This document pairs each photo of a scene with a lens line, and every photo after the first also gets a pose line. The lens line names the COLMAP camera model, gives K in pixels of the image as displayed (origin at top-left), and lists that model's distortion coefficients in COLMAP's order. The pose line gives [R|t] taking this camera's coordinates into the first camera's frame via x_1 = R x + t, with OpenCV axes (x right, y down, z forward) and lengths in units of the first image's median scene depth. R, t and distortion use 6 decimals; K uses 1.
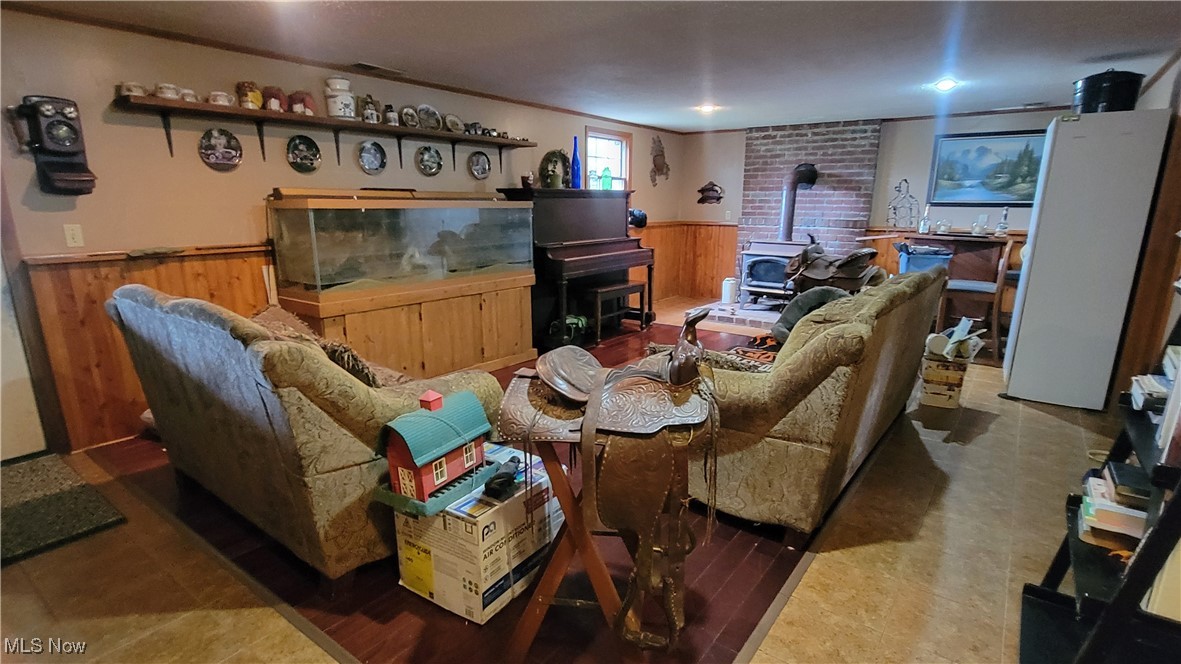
lens RADIAL K [[575.2, 0, 592.8], [0, 575.2, 336.0], [0, 0, 1]] dist [-0.000410, -0.000013]
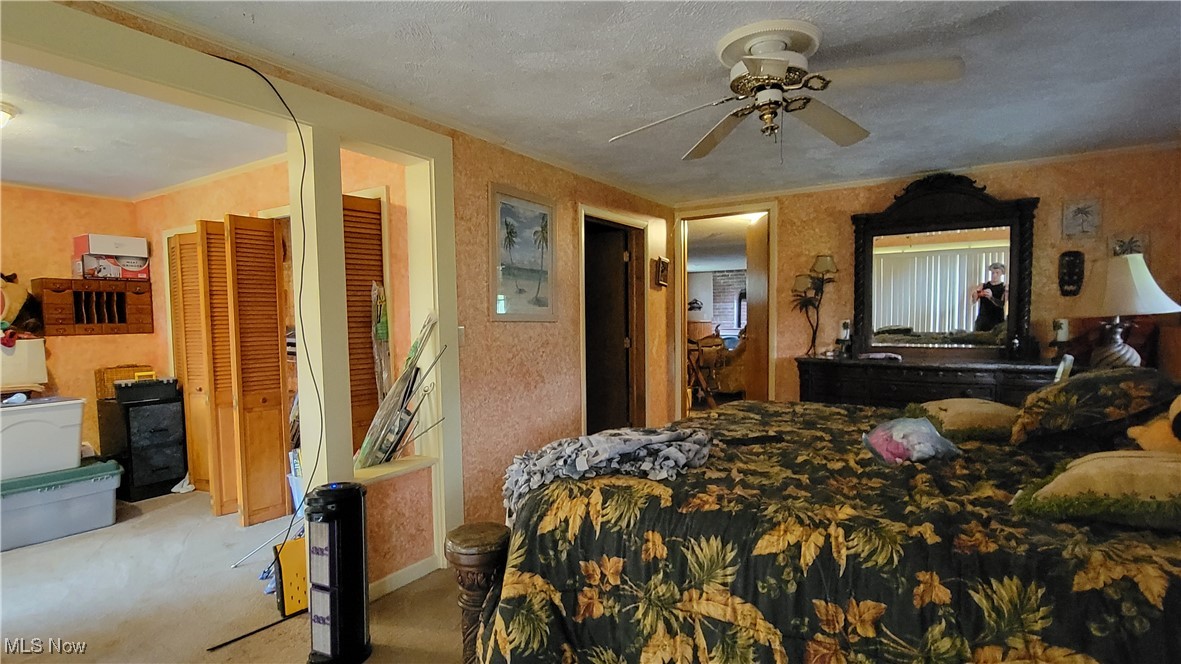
lens RADIAL K [[575.2, 0, 590.0], [0, 575.2, 337.6], [0, 0, 1]] dist [-0.000410, -0.000013]
pose [[0.996959, -0.020364, 0.075218, -0.278543], [0.033945, 0.982349, -0.183952, 0.184567], [-0.070144, 0.185946, 0.980053, -0.776783]]
